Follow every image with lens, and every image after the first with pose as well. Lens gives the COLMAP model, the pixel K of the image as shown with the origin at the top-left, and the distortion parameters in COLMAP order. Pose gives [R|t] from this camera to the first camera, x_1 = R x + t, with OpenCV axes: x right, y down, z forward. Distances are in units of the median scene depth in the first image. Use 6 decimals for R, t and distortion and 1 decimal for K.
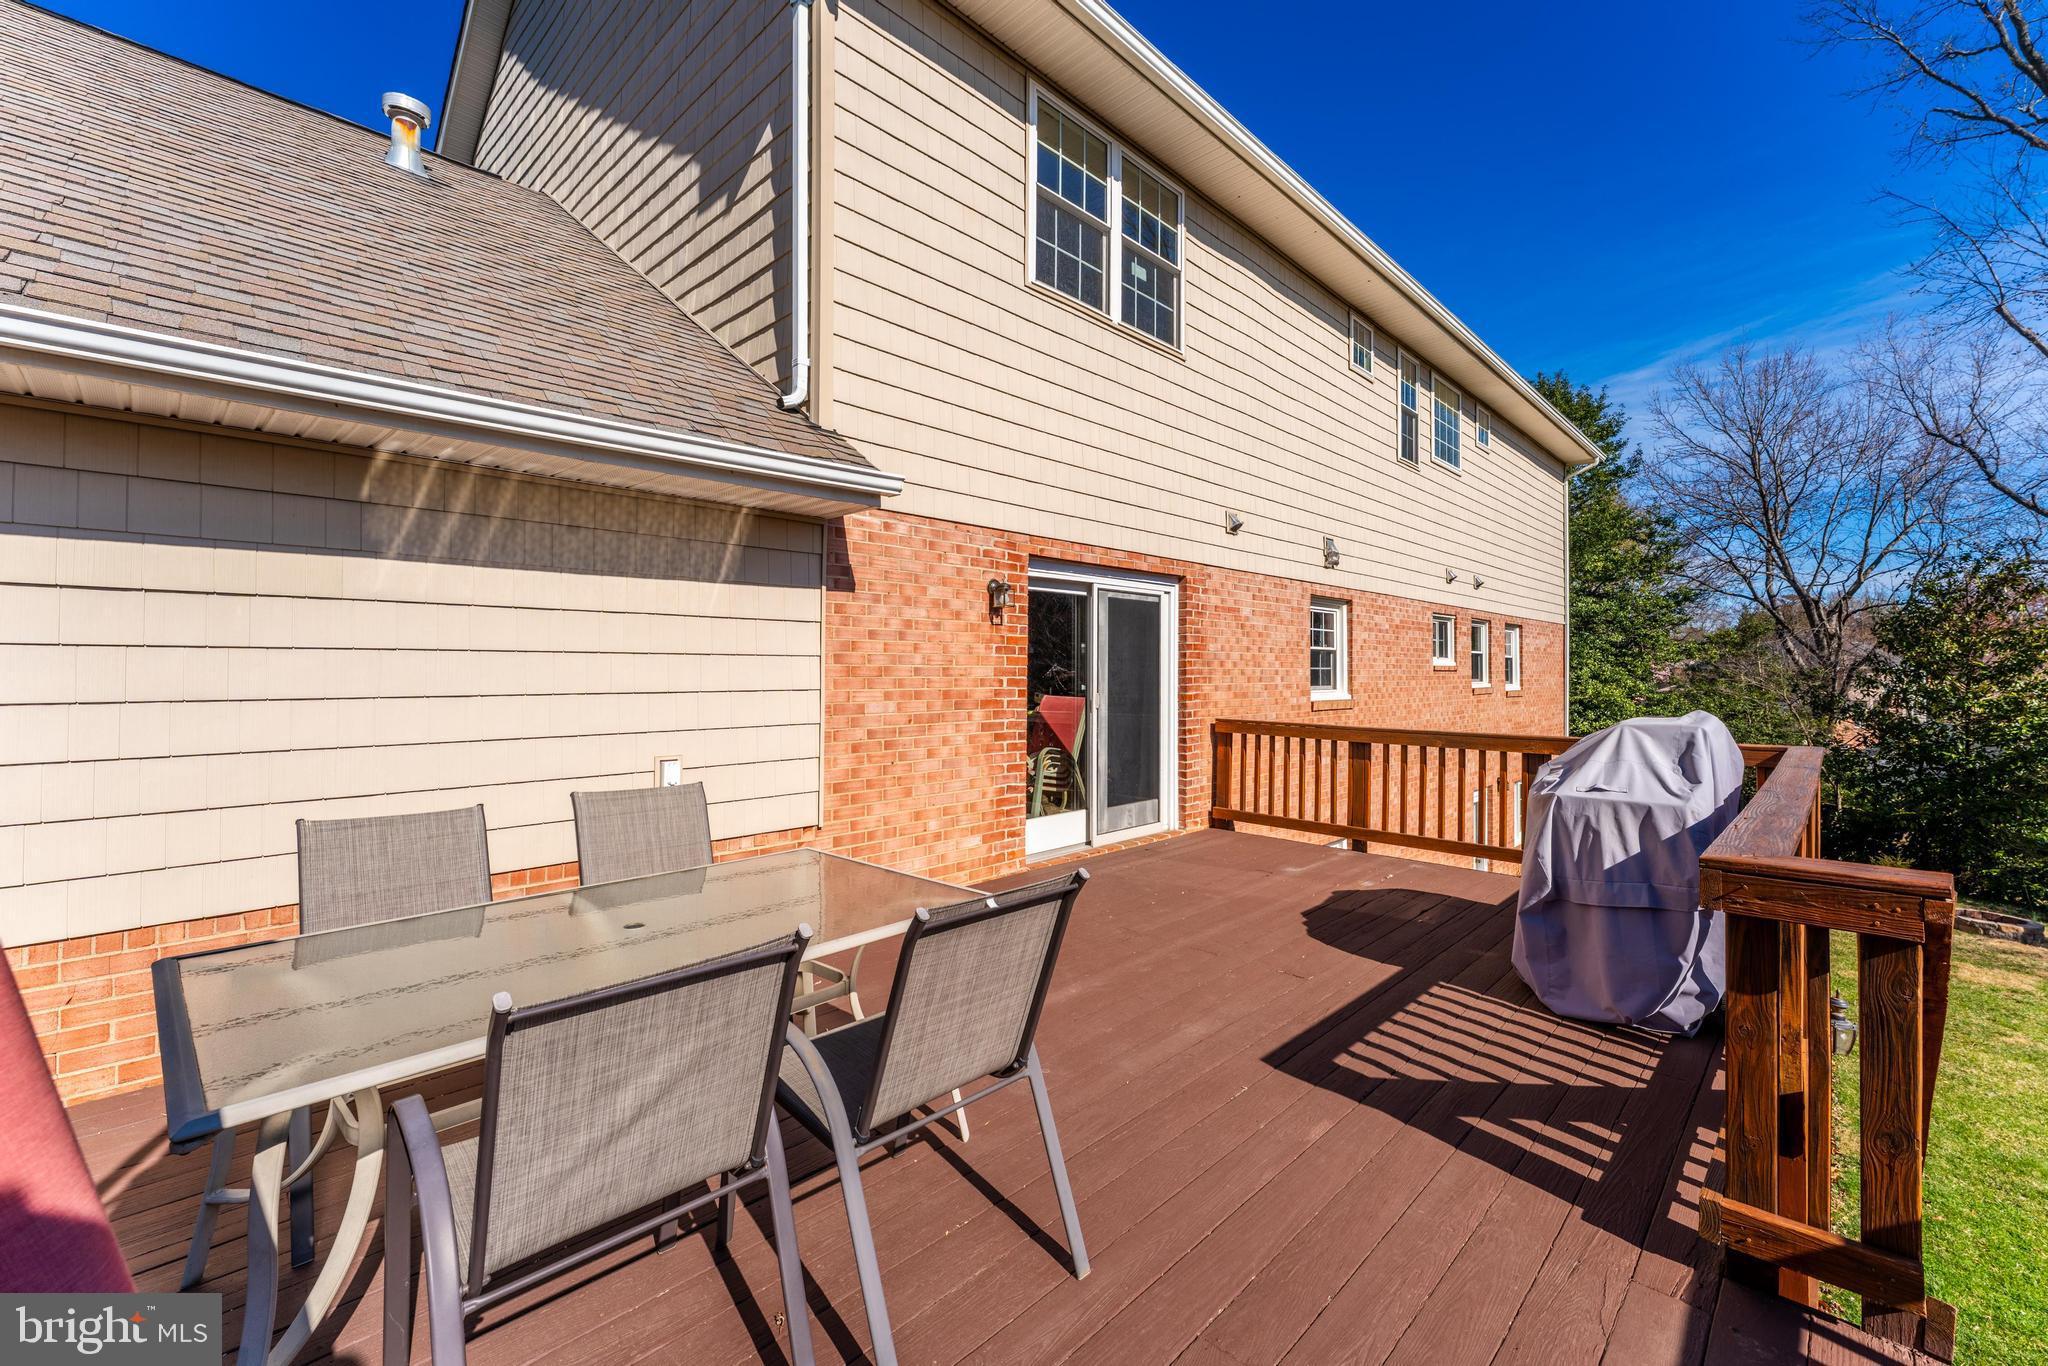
lens RADIAL K [[824.3, 0, 1027.2], [0, 824.3, 660.4], [0, 0, 1]] dist [-0.000092, 0.000860]
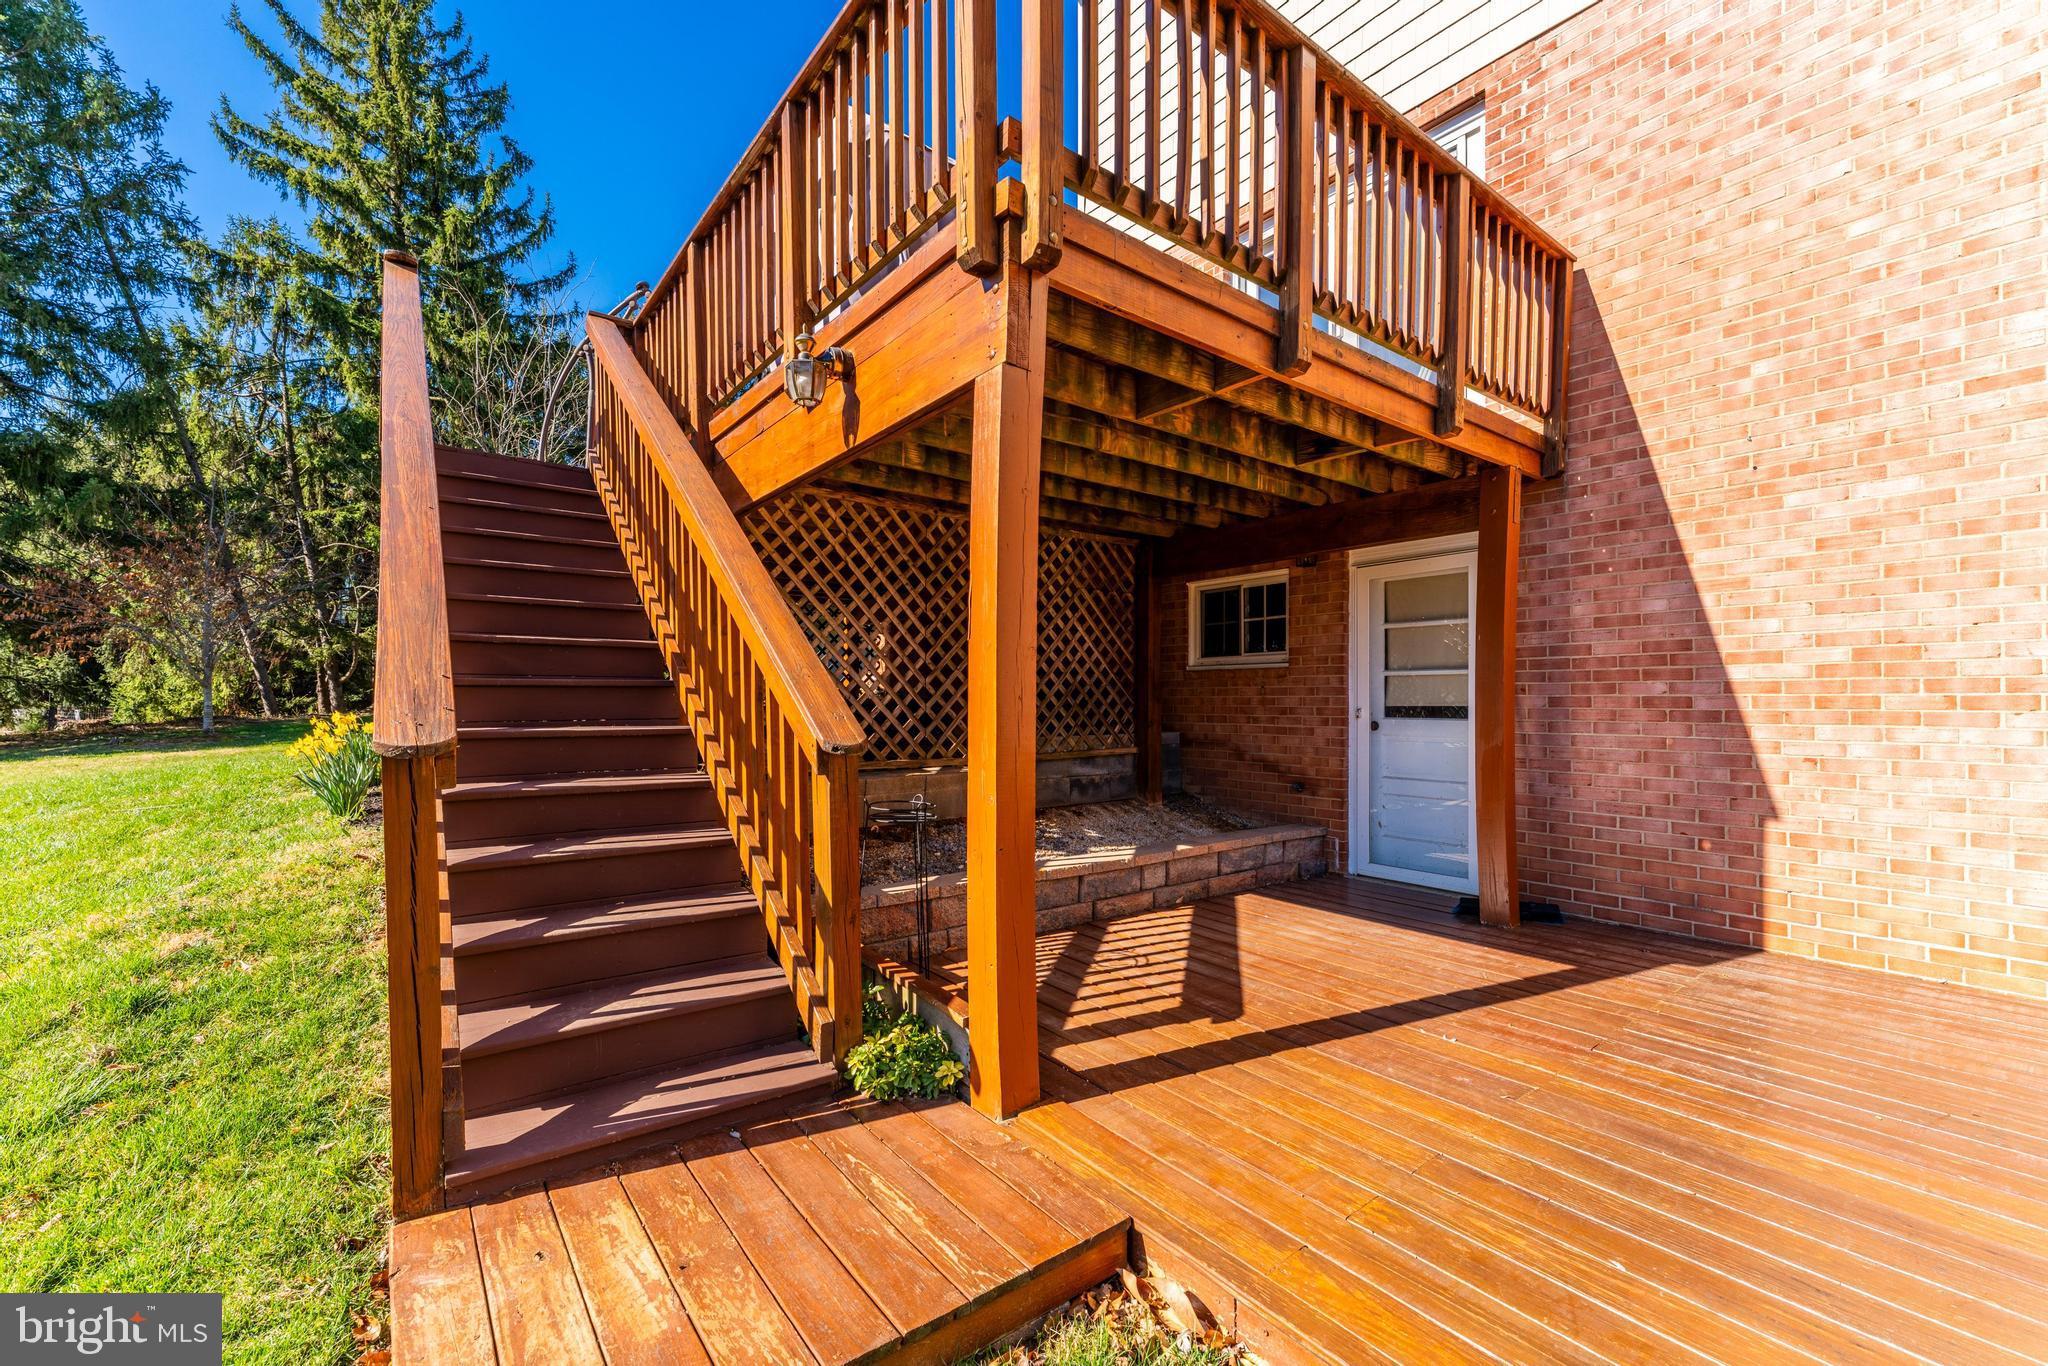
lens RADIAL K [[824.3, 0, 1036.2], [0, 824.3, 699.8], [0, 0, 1]] dist [-0.000092, 0.000860]
pose [[-0.117094, -0.003935, -0.993113, 1.418733], [0.013467, 0.999894, -0.005549, 0.629049], [0.993029, -0.014024, -0.117029, 1.067211]]
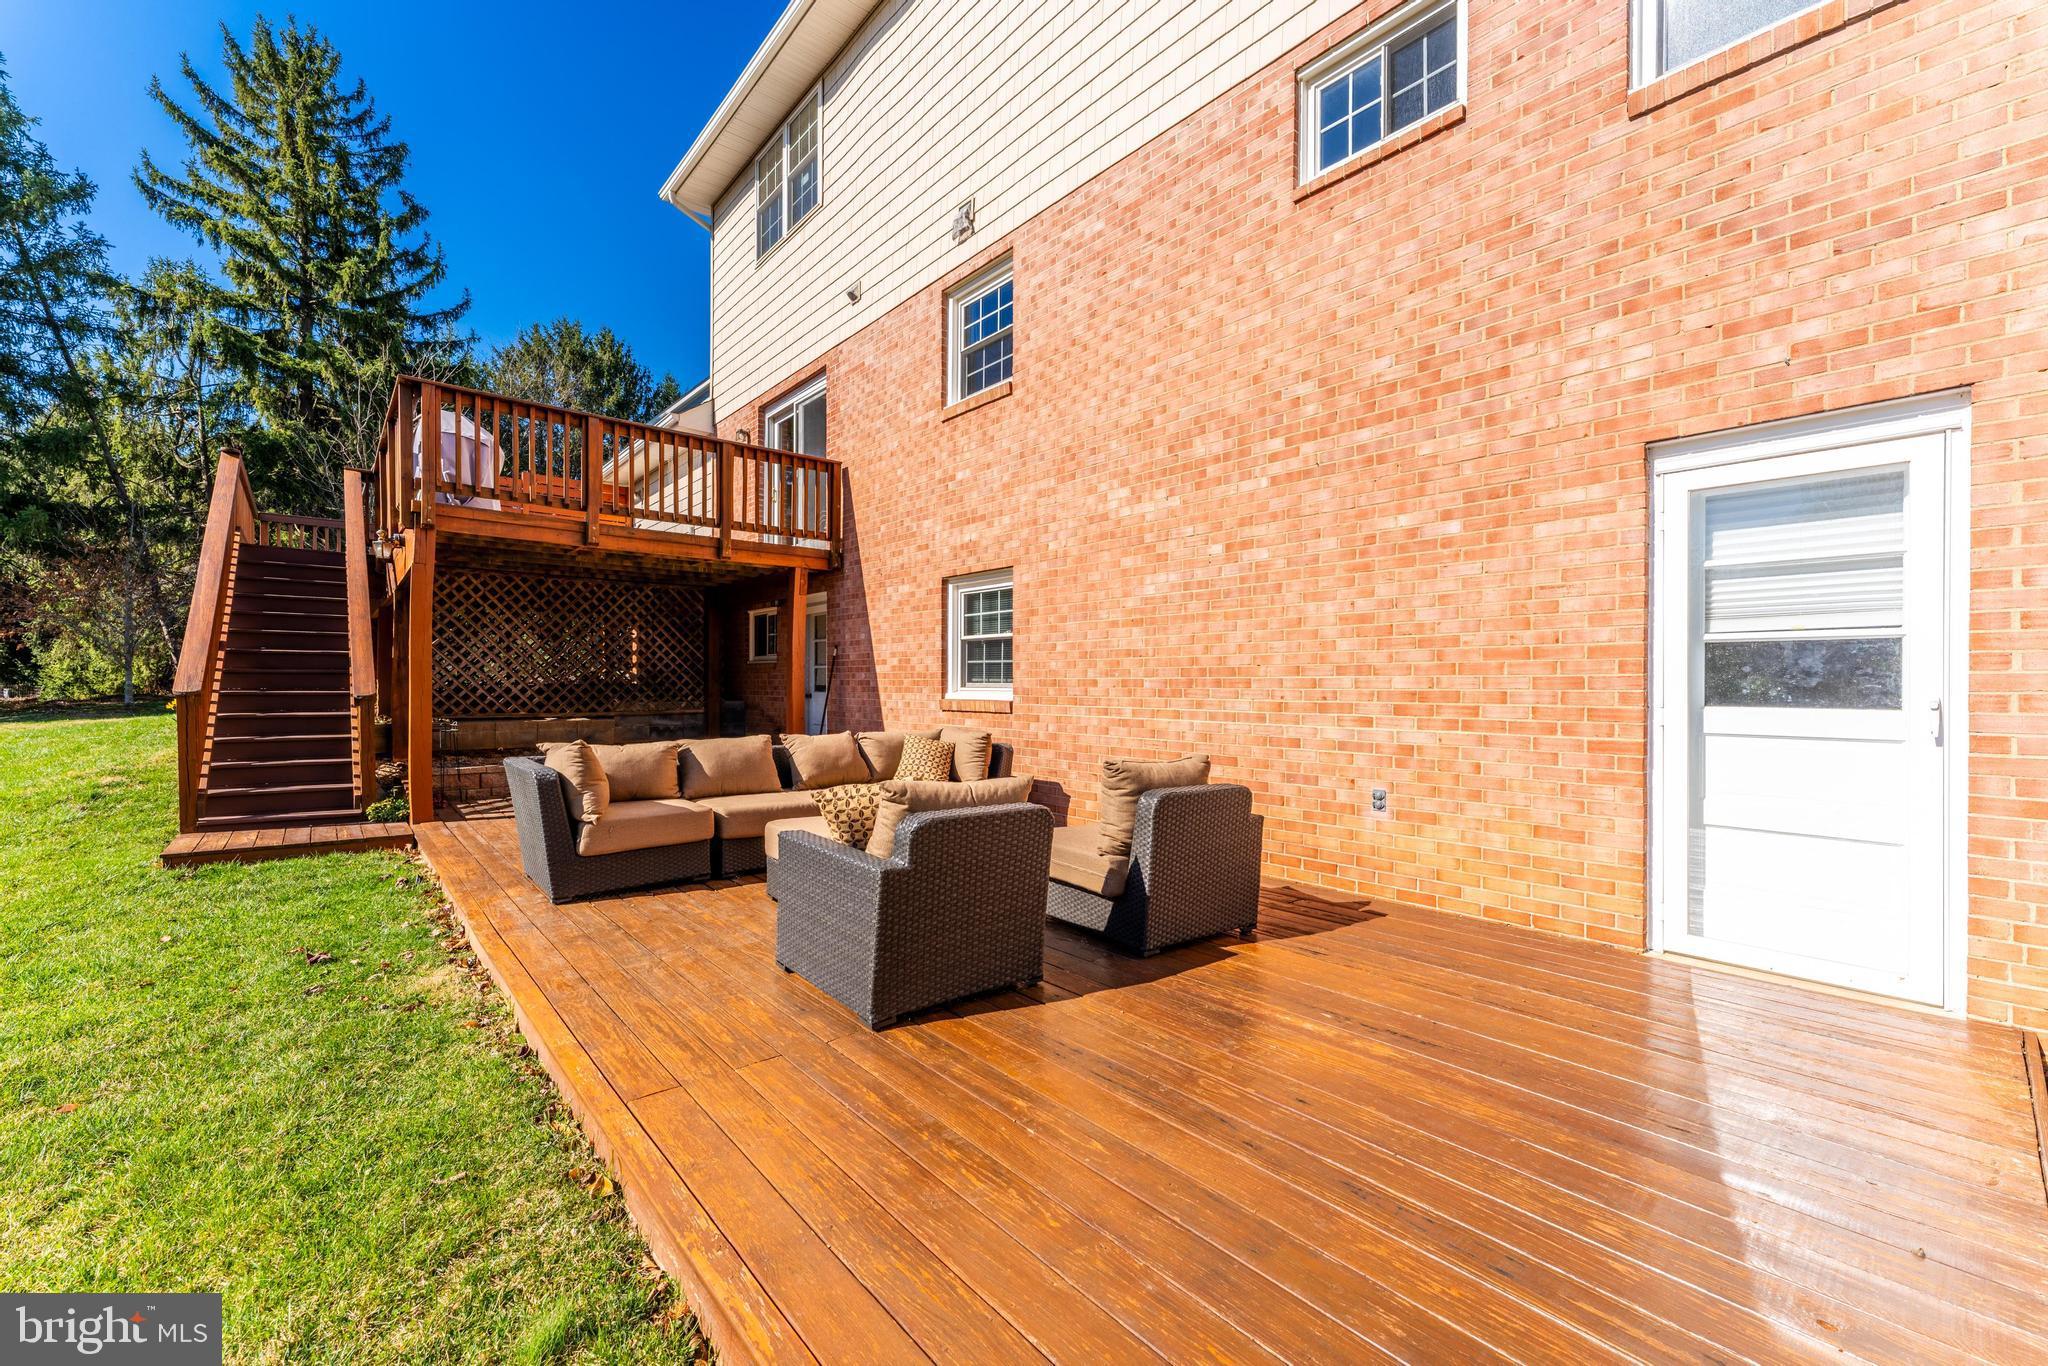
lens RADIAL K [[824.3, 0, 1042.1], [0, 824.3, 687.1], [0, 0, 1]] dist [-0.000092, 0.000860]
pose [[-0.070267, -0.001640, -0.997527, 2.294915], [0.009626, 0.999951, -0.002322, 0.654063], [0.997482, -0.009765, -0.070247, 2.199530]]
